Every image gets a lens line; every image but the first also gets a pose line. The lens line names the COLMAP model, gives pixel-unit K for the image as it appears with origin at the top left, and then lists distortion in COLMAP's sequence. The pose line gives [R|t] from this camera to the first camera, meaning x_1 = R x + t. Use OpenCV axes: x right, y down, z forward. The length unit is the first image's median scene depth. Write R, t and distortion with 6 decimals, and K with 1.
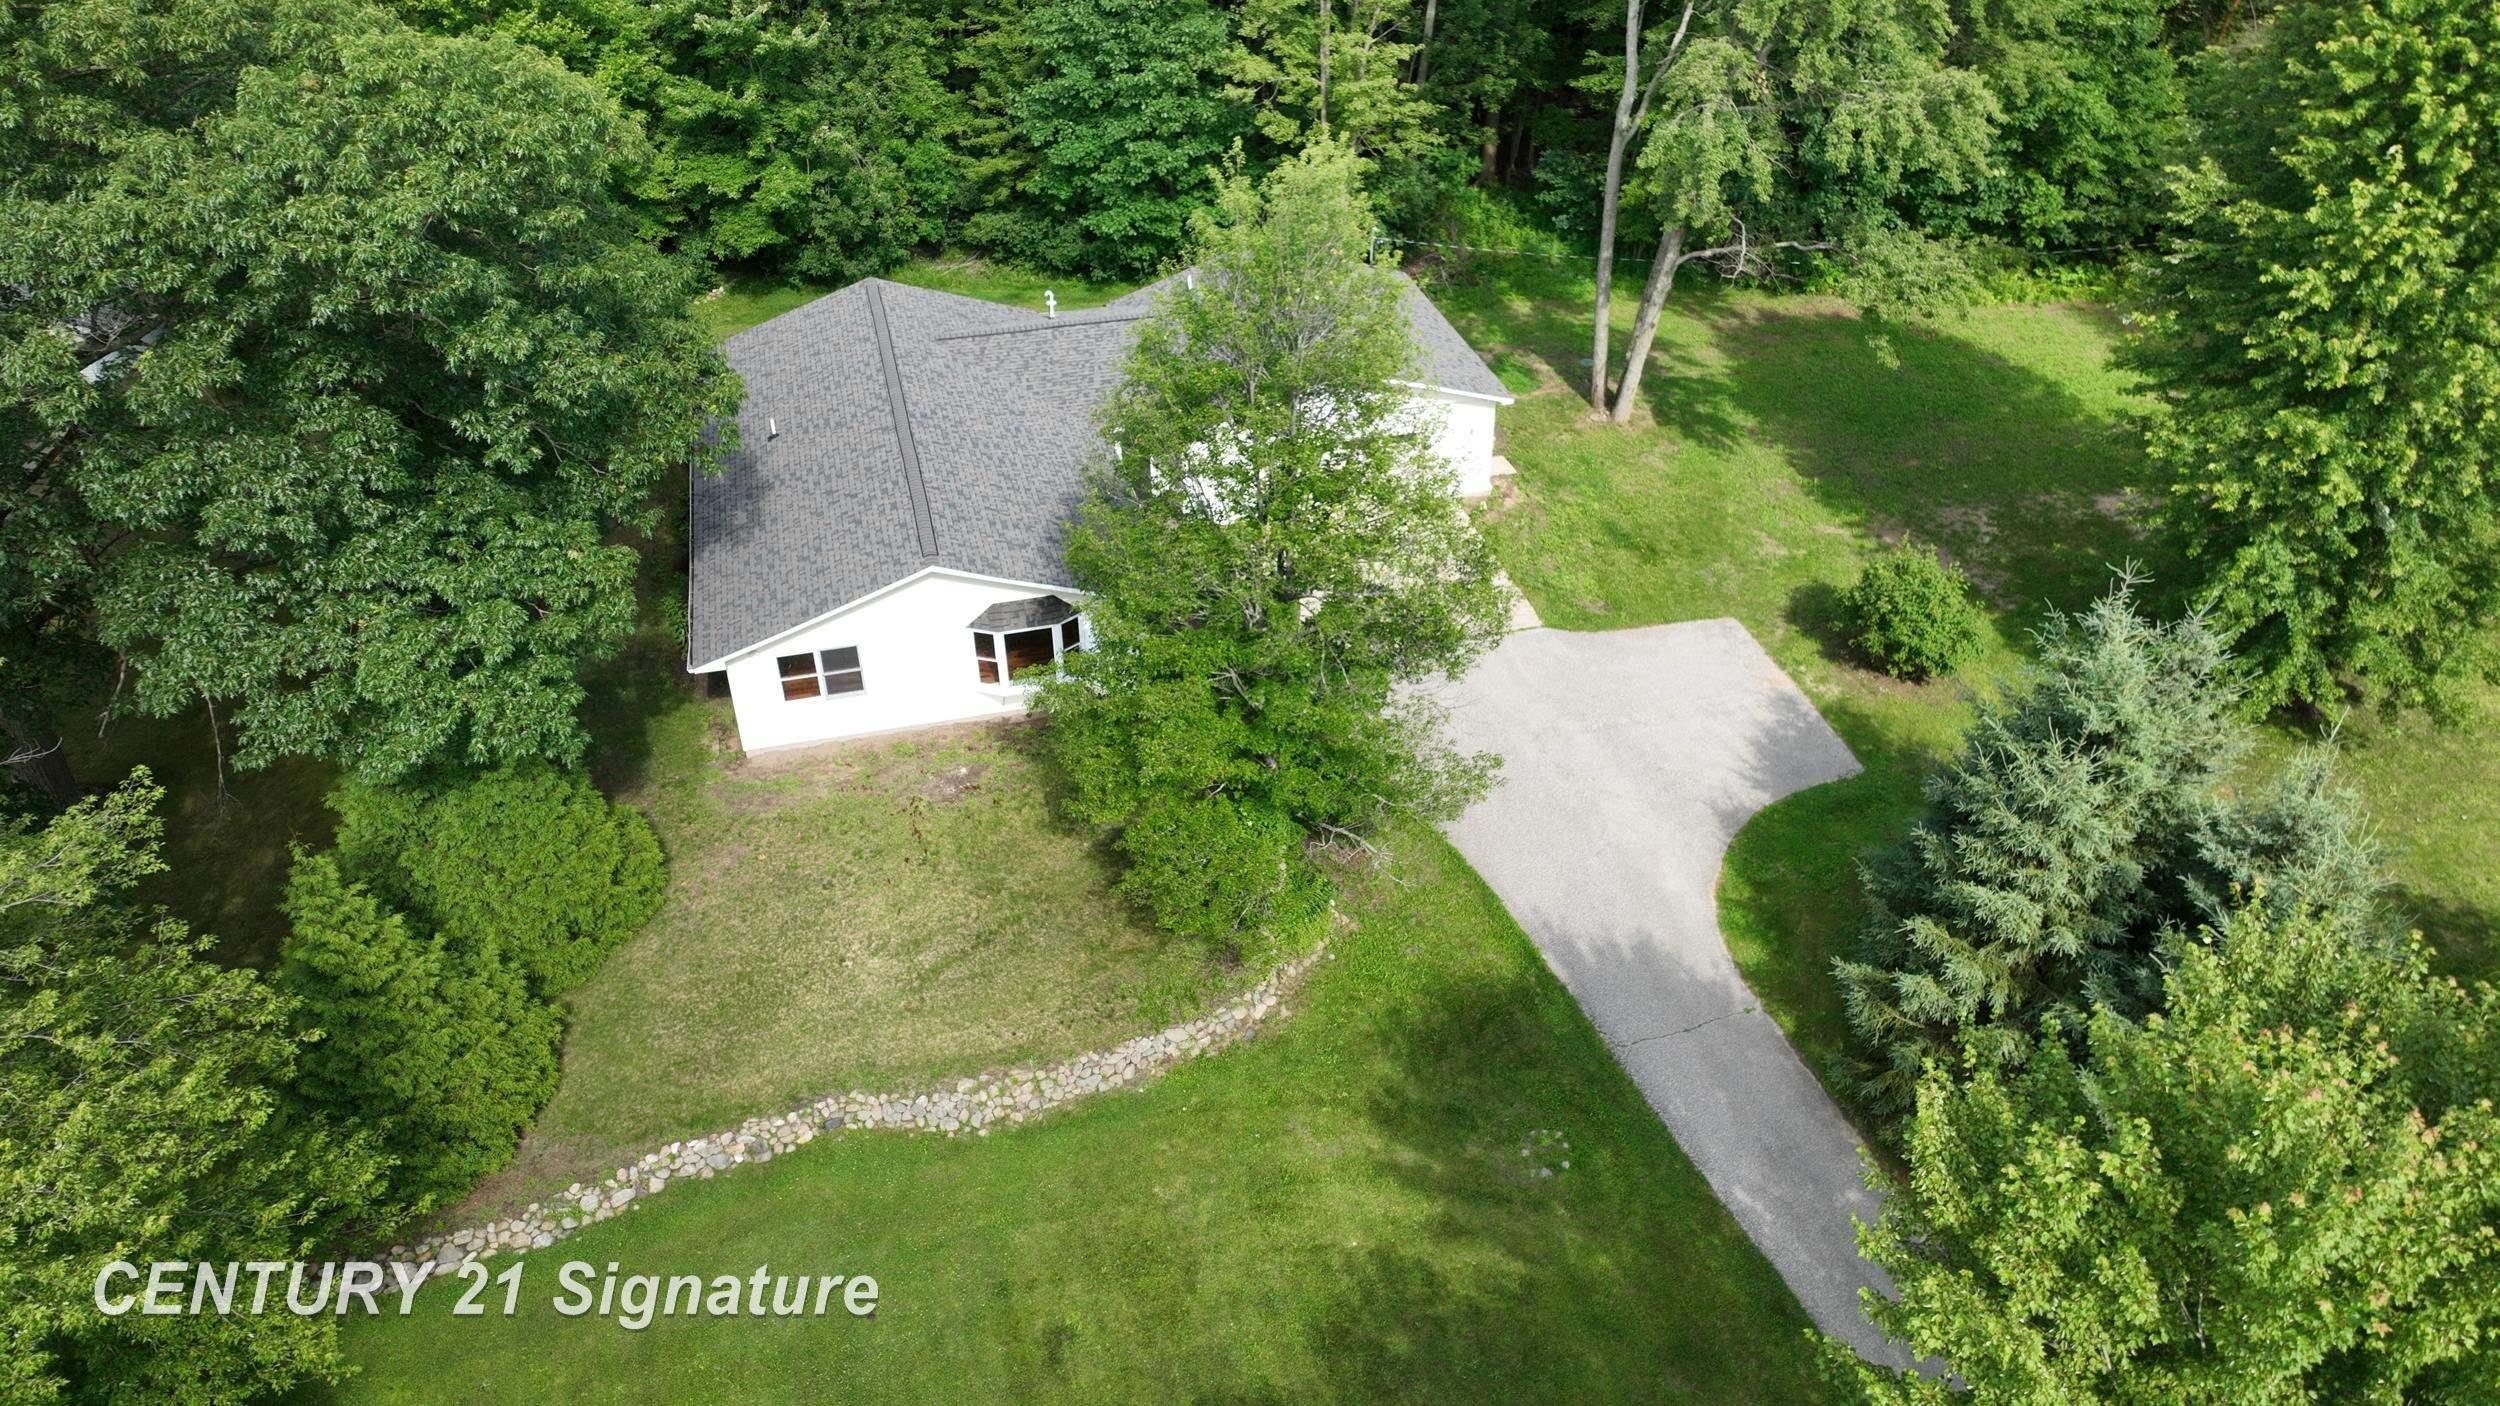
lens RADIAL K [[1796.0, 0, 1269.0], [0, 1796.0, 696.7], [0, 0, 1]] dist [0.010792, 0.006502]
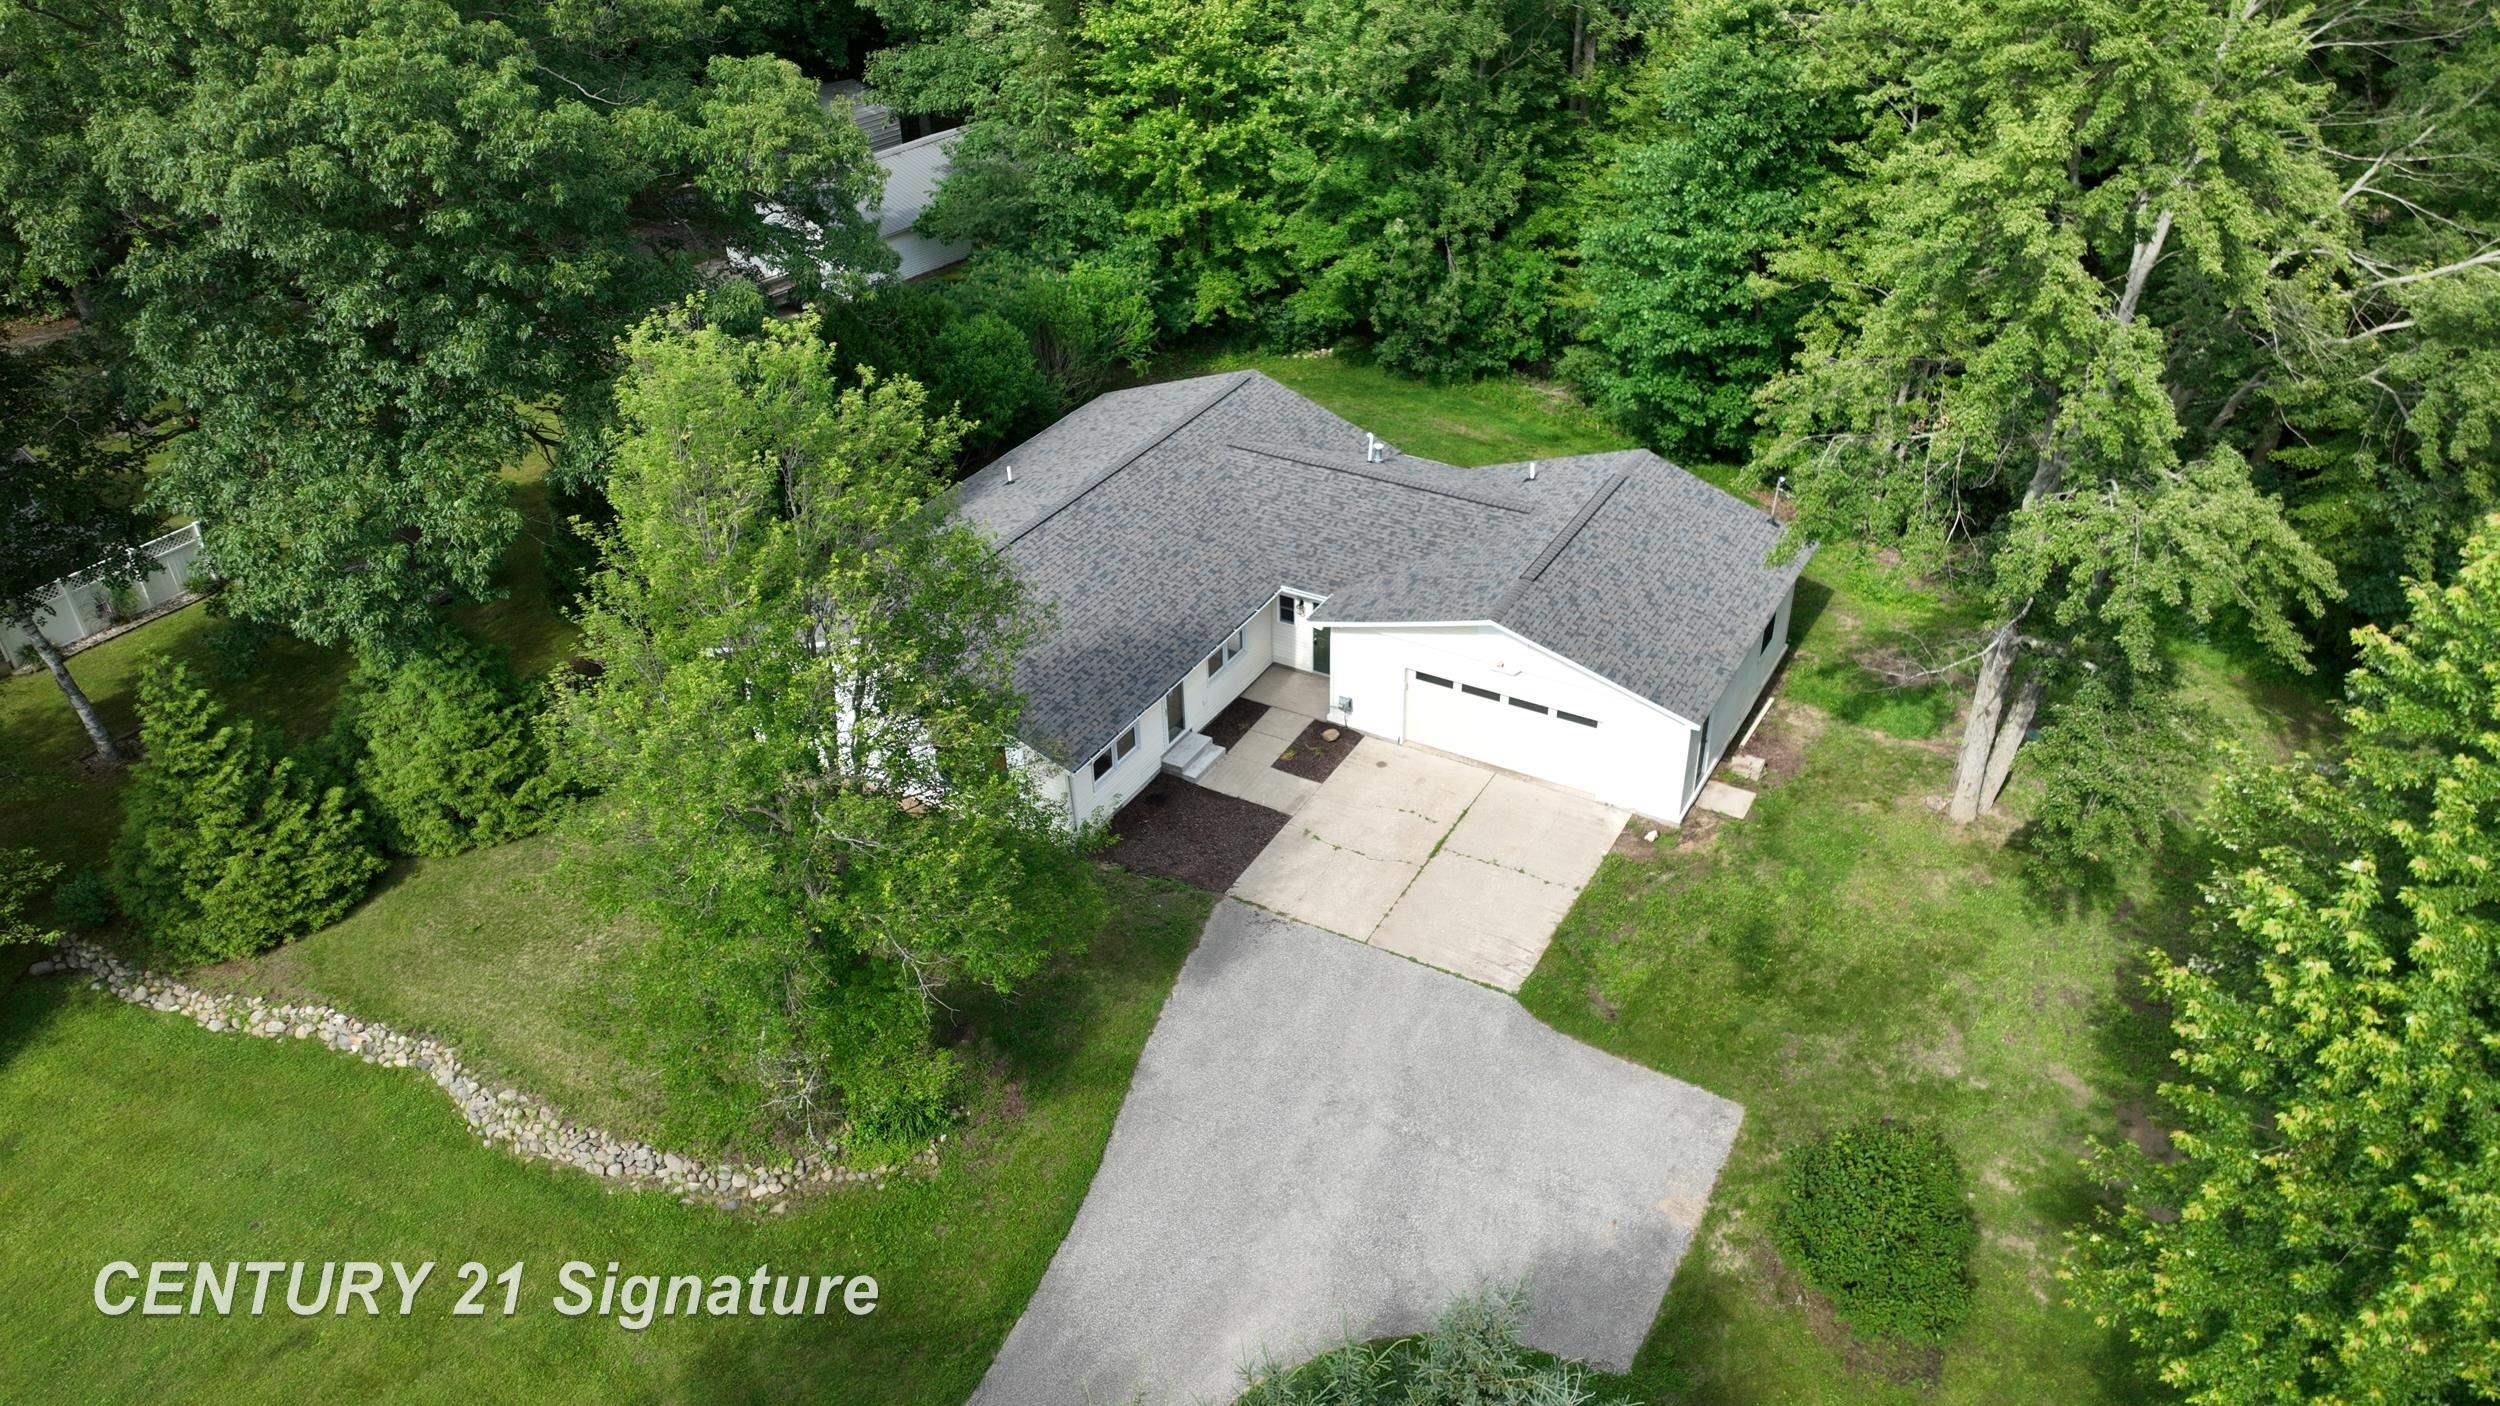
lens RADIAL K [[1774.1, 0, 1250.0], [0, 1774.1, 703.0], [0, 0, 1]] dist [-0.002331, -0.001691]
pose [[0.713963, 0.369896, -0.594503, 0.545390], [-0.383927, 0.916861, 0.109390, -0.221522], [0.585540, 0.150146, 0.796618, 0.327513]]
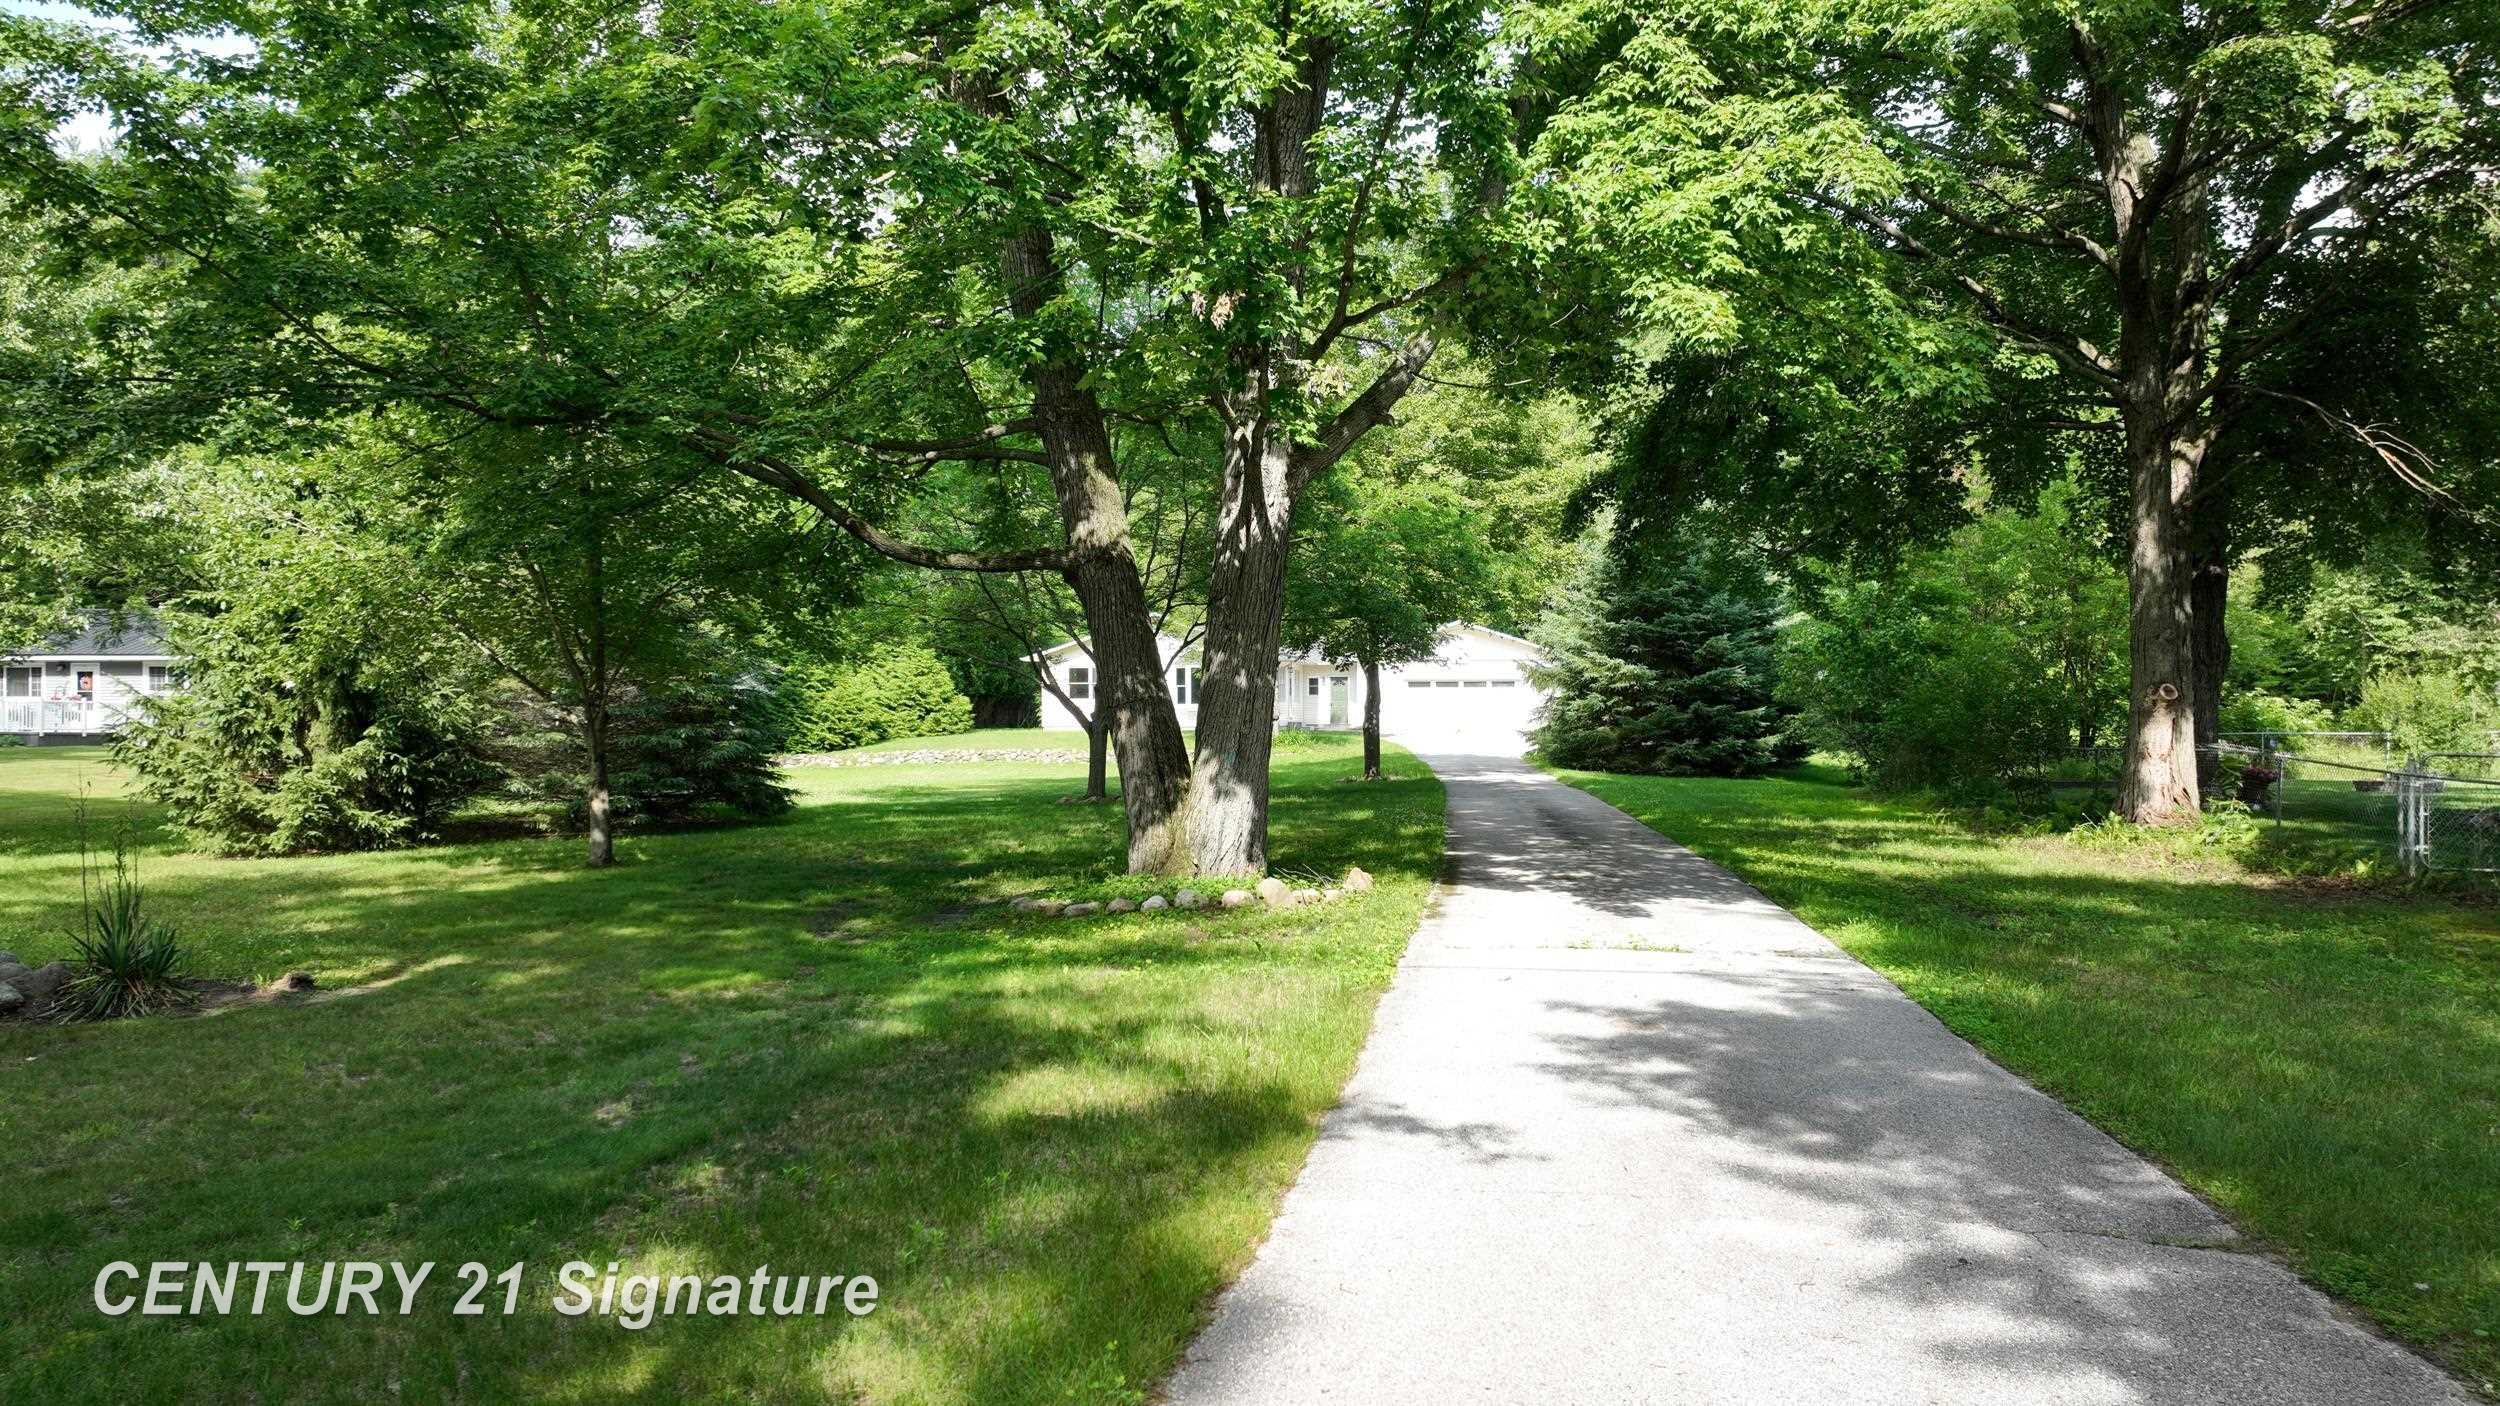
lens RADIAL K [[1763.1, 0, 1255.1], [0, 1763.1, 714.1], [0, 0, 1]] dist [-0.000589, 0.000406]
pose [[0.917027, -0.002959, -0.398815, 0.589601], [-0.221896, 0.827123, -0.516361, 0.869098], [0.331397, 0.562013, 0.757837, -0.246112]]
